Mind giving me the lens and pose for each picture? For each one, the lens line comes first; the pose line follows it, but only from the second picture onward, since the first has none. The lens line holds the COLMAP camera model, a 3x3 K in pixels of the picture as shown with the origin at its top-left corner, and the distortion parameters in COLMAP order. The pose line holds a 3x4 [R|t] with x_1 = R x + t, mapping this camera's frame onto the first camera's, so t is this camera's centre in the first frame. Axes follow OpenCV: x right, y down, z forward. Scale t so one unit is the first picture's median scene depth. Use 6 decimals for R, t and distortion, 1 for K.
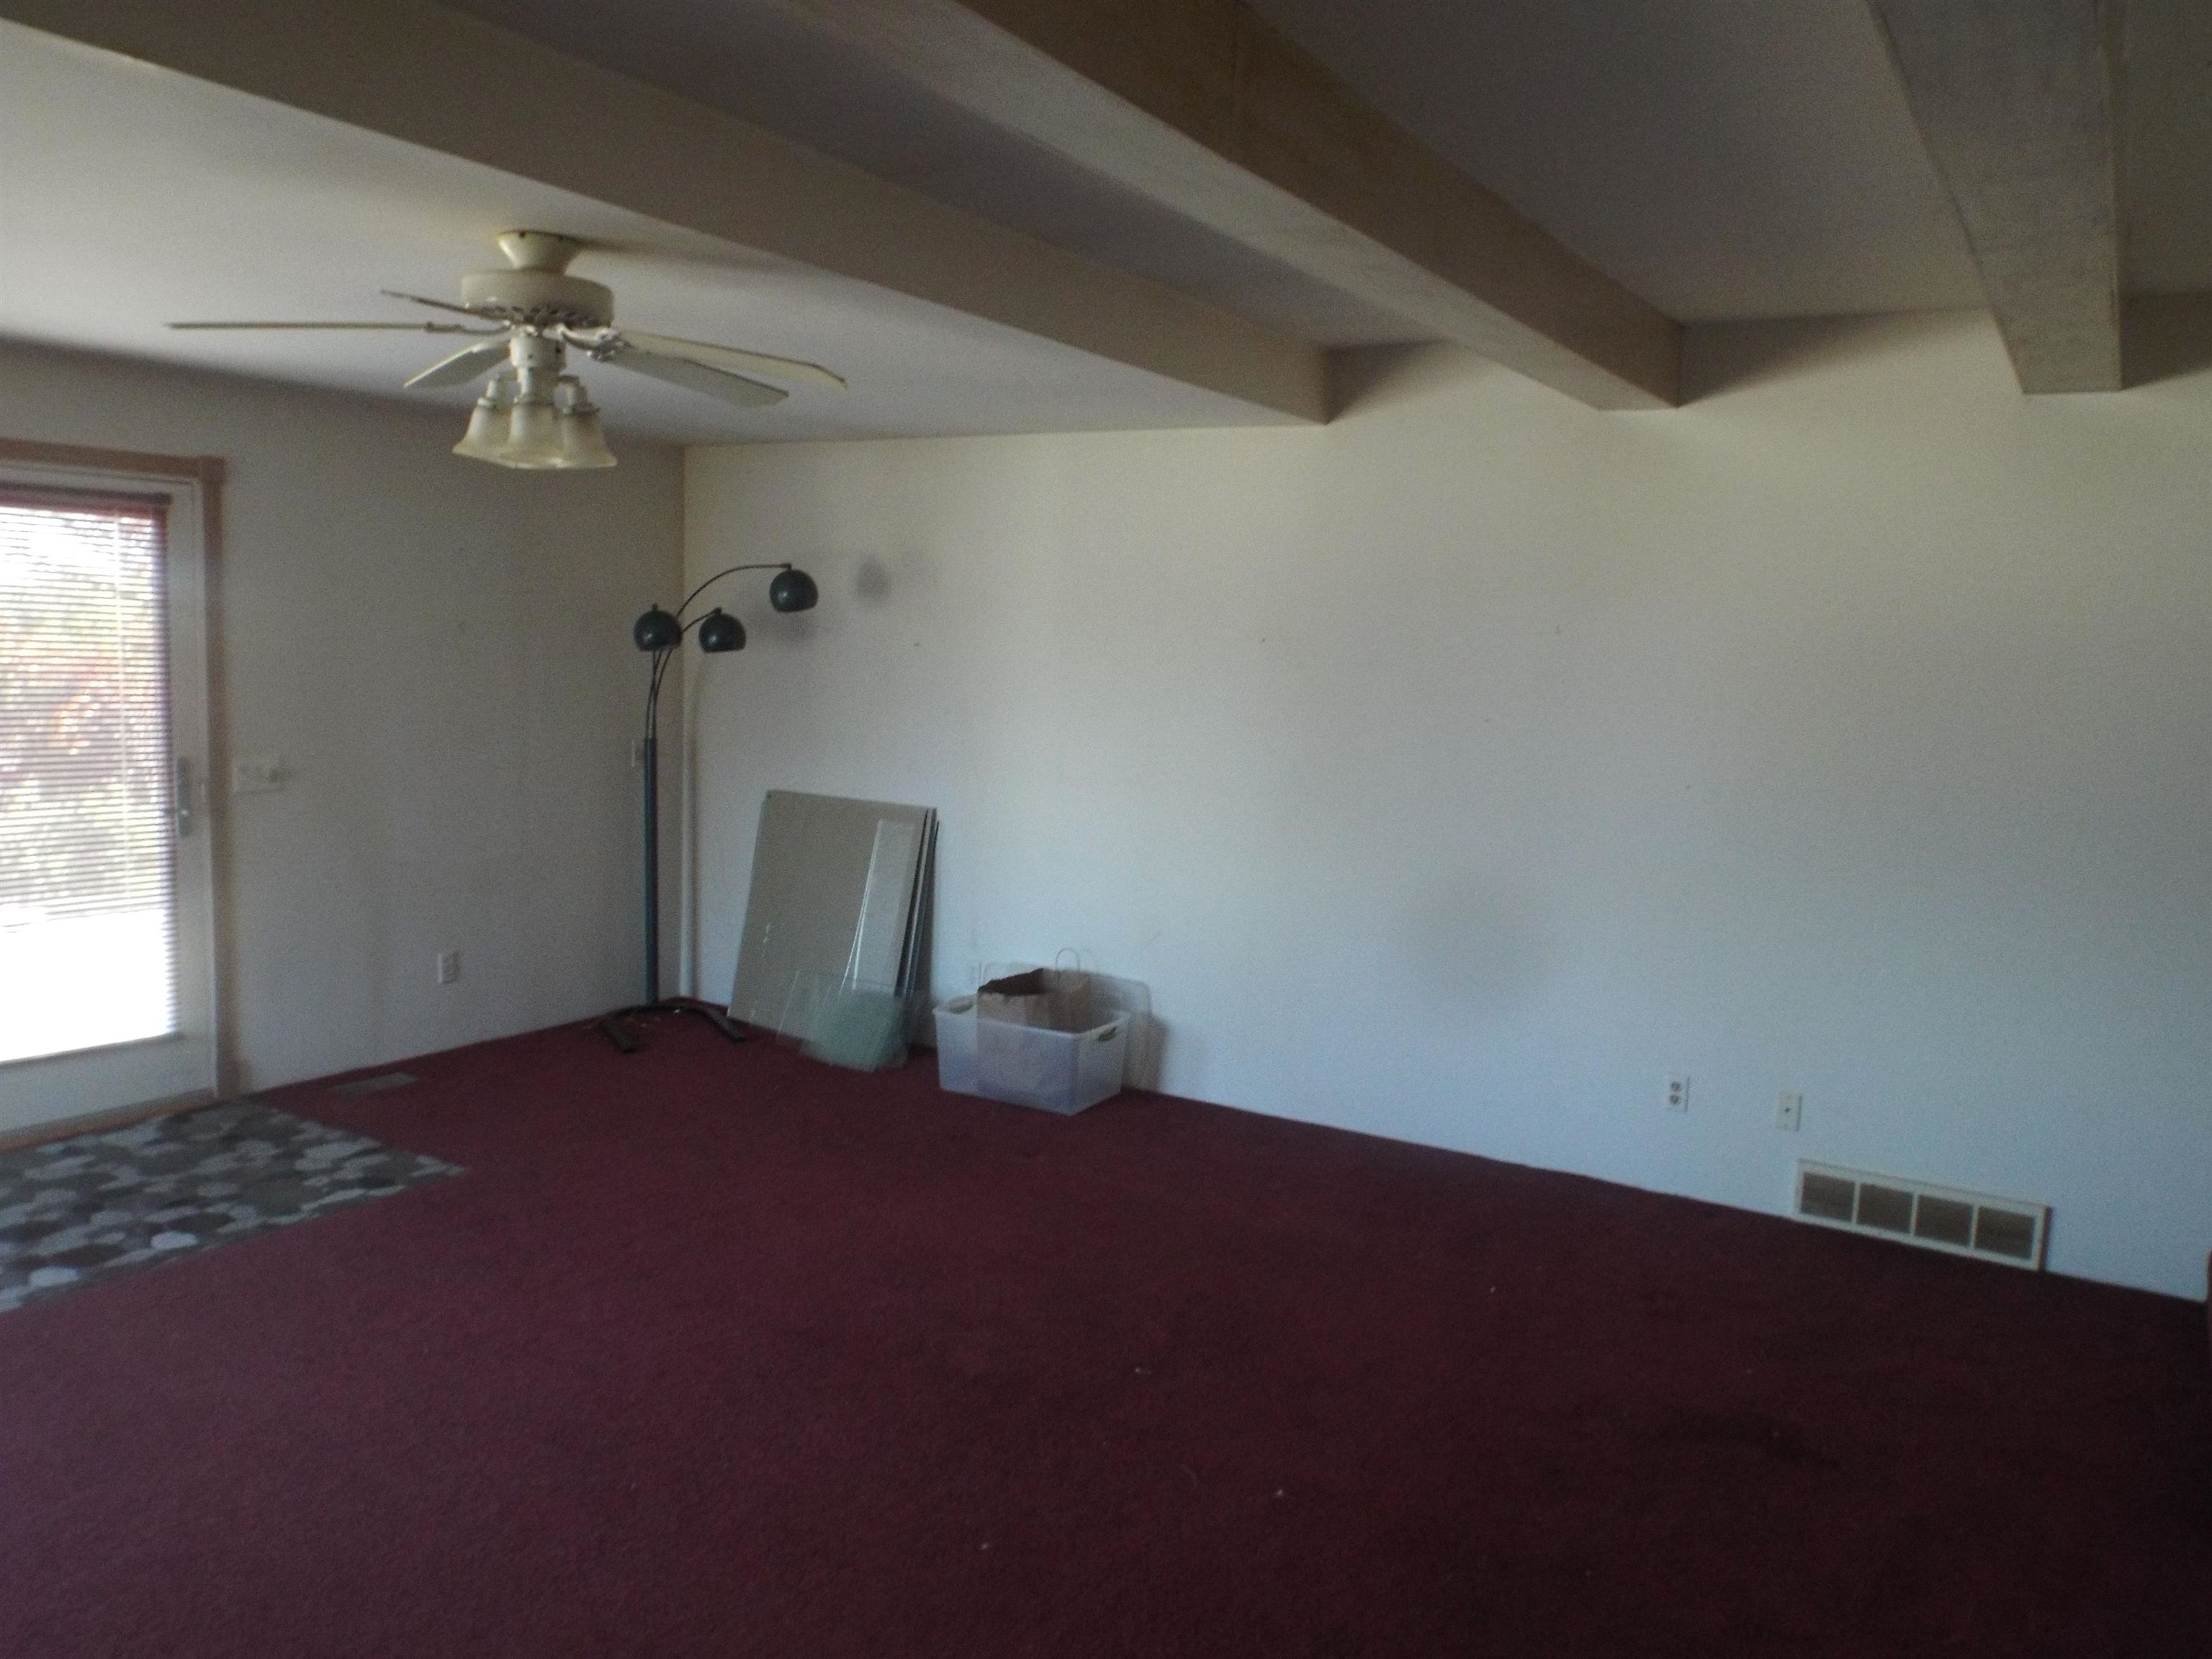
lens RADIAL K [[1679.7, 0, 1106.0], [0, 1679.7, 829.5], [0, 0, 1]] dist [0.006161, -0.008246]
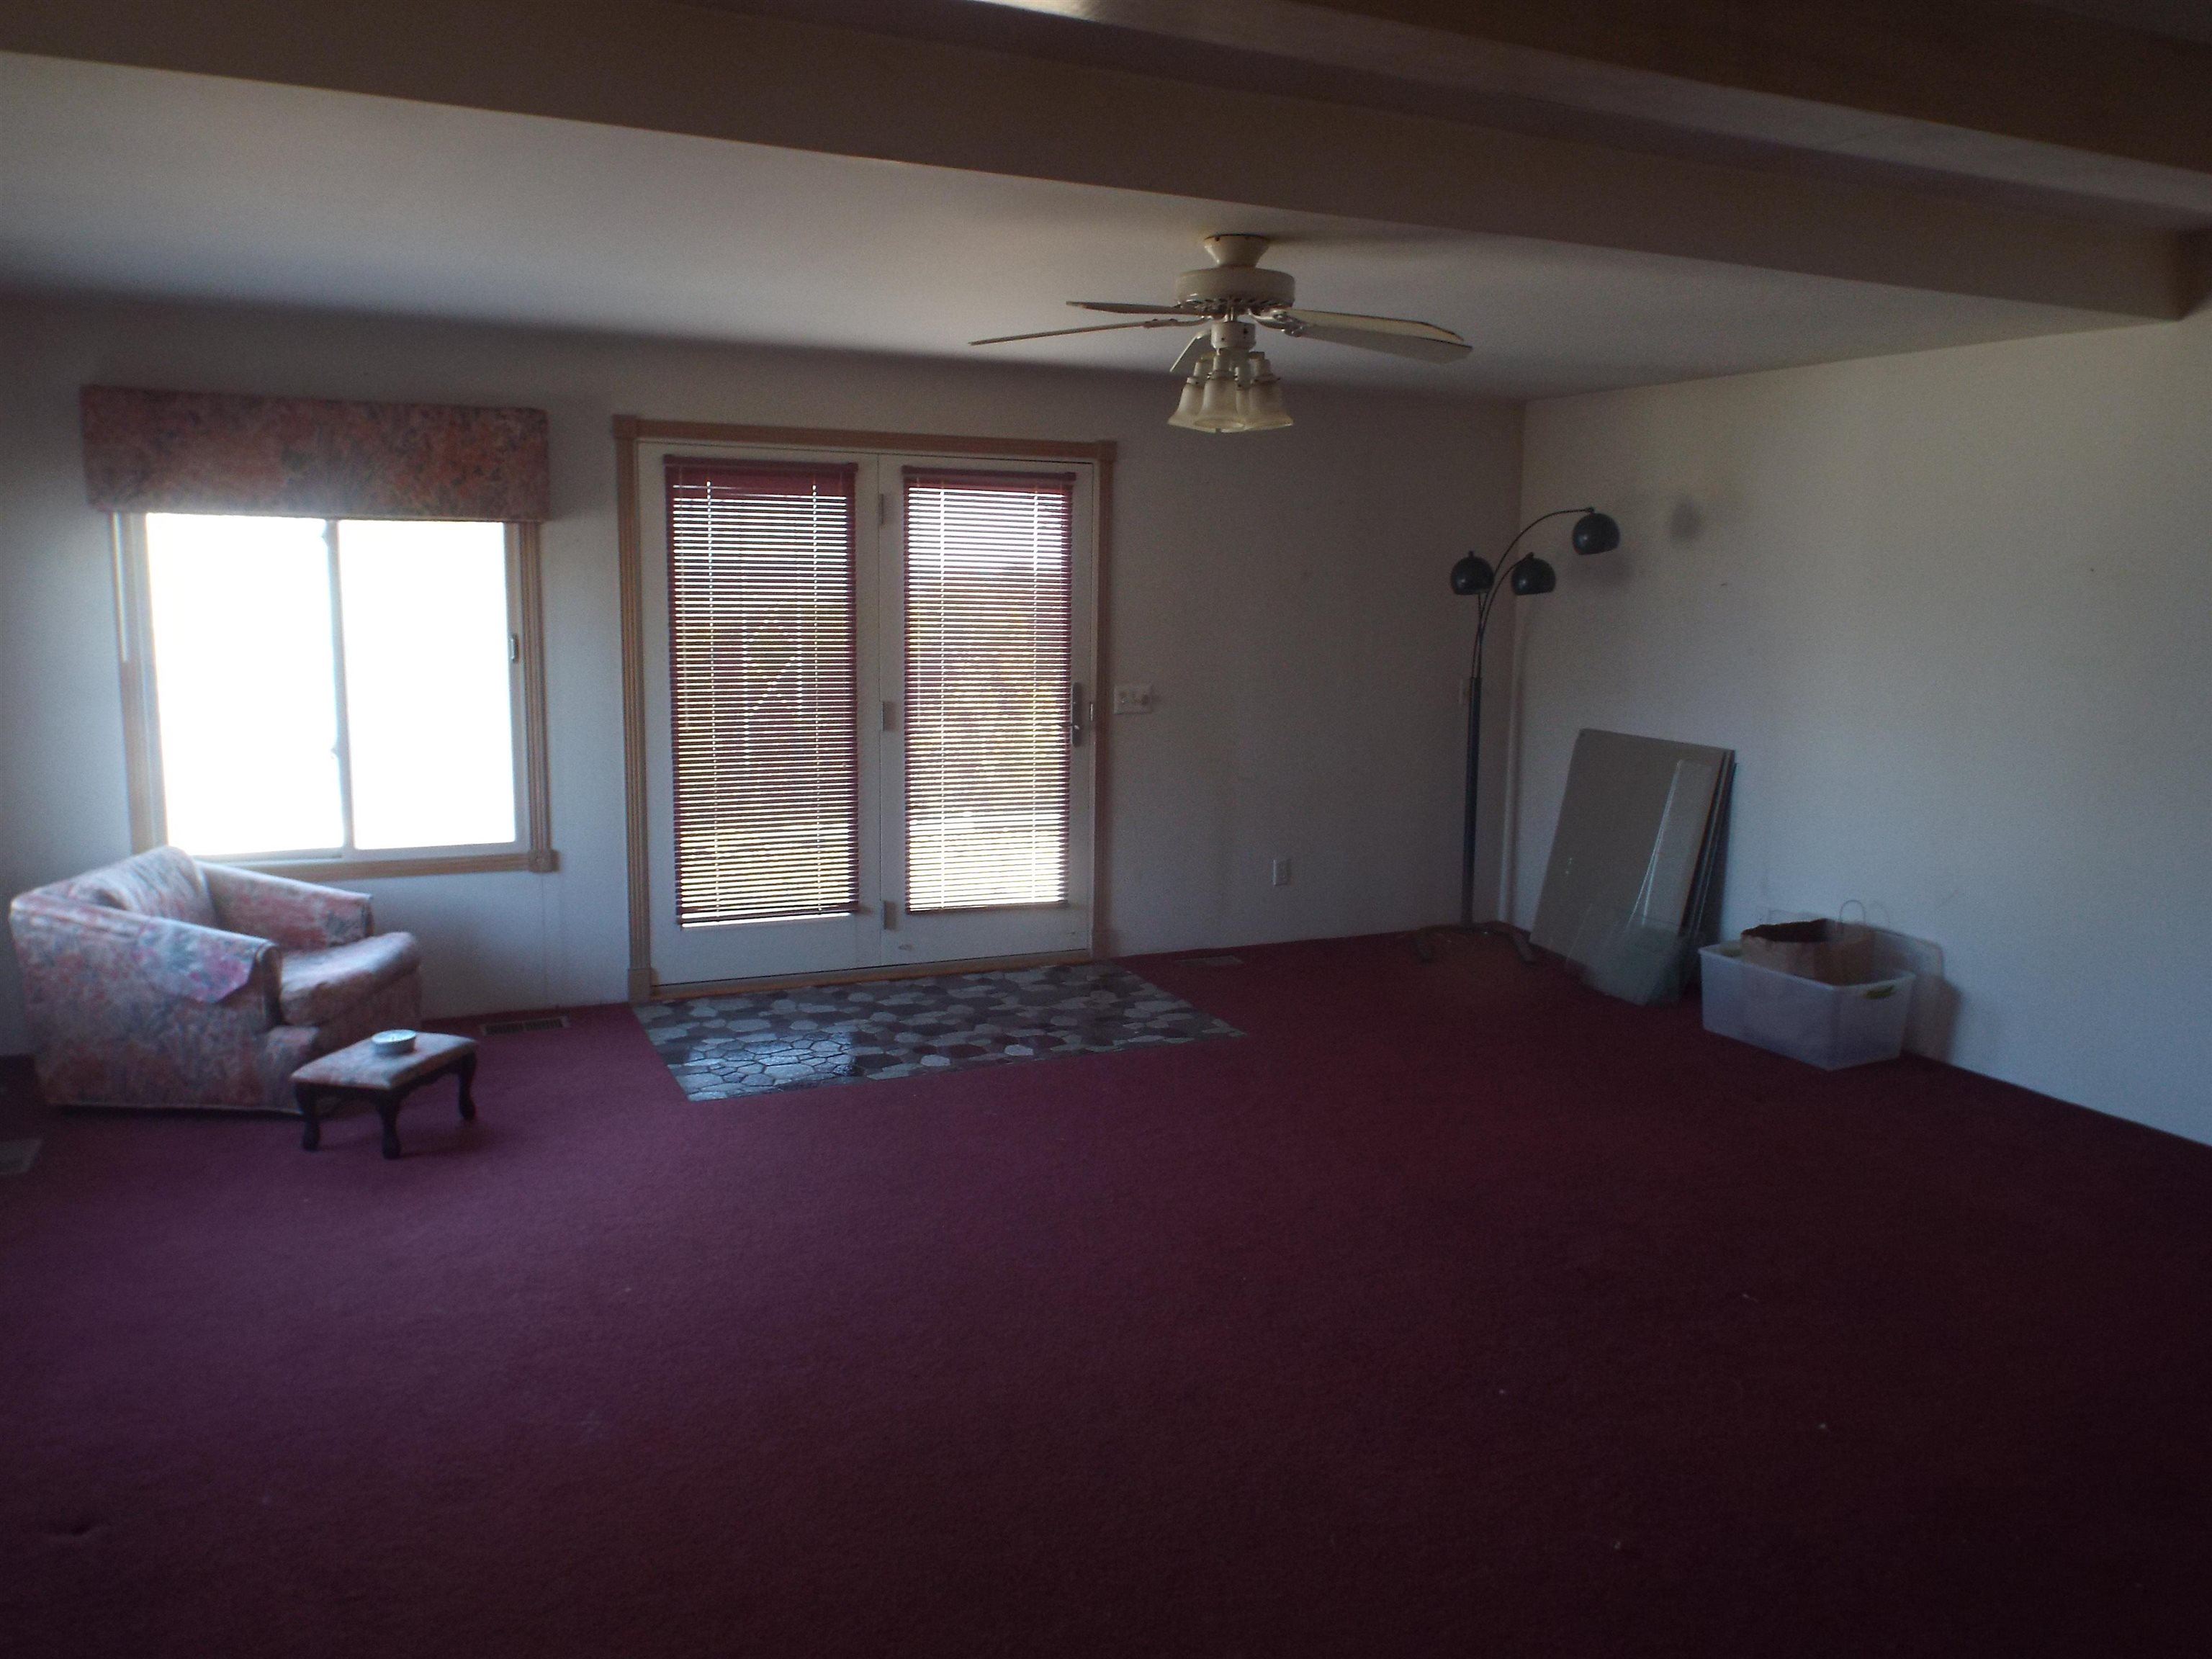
lens RADIAL K [[1679.7, 0, 1106.0], [0, 1679.7, 829.5], [0, 0, 1]] dist [0.006161, -0.008246]
pose [[0.829574, 0.062688, -0.554866, 0.168033], [-0.050071, 0.998026, 0.037895, 0.017390], [0.556147, -0.003655, 0.831076, -0.031710]]
